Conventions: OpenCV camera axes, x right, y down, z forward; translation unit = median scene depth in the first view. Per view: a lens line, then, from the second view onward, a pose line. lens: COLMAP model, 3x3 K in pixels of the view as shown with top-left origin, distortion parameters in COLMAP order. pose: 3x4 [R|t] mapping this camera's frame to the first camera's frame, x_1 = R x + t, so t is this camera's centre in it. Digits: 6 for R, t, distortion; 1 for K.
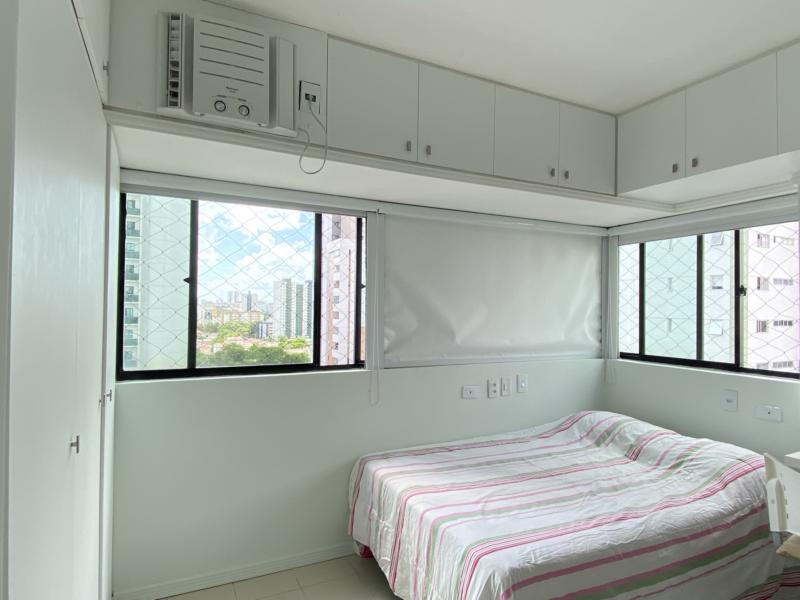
lens RADIAL K [[489.1, 0, 399.5], [0, 489.1, 301.6], [0, 0, 1]] dist [0.039878, -0.016696]
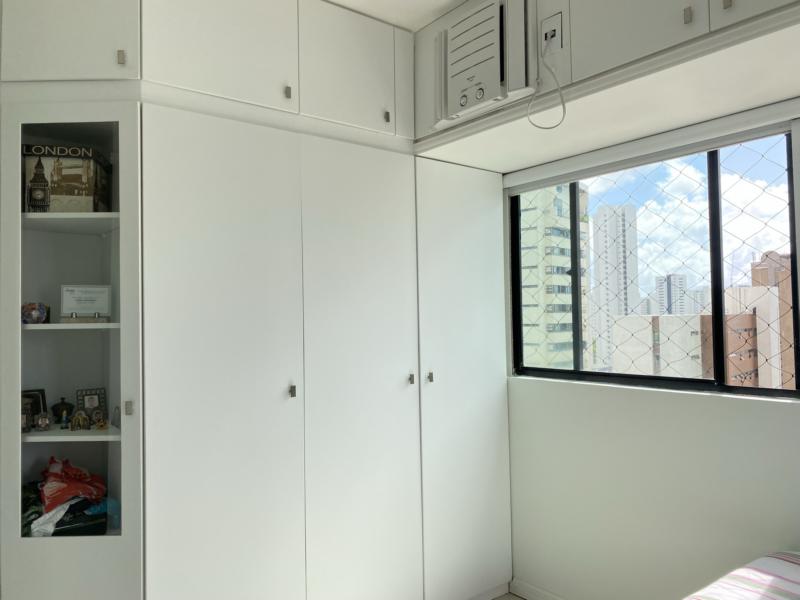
lens RADIAL K [[621.0, 0, 398.8], [0, 621.0, 299.5], [0, 0, 1]] dist [0.053292, -0.001360]
pose [[0.194537, -0.050345, -0.979602, 0.875830], [0.023423, 0.998636, -0.046672, 0.071020], [0.980615, -0.013865, 0.195451, 0.632924]]
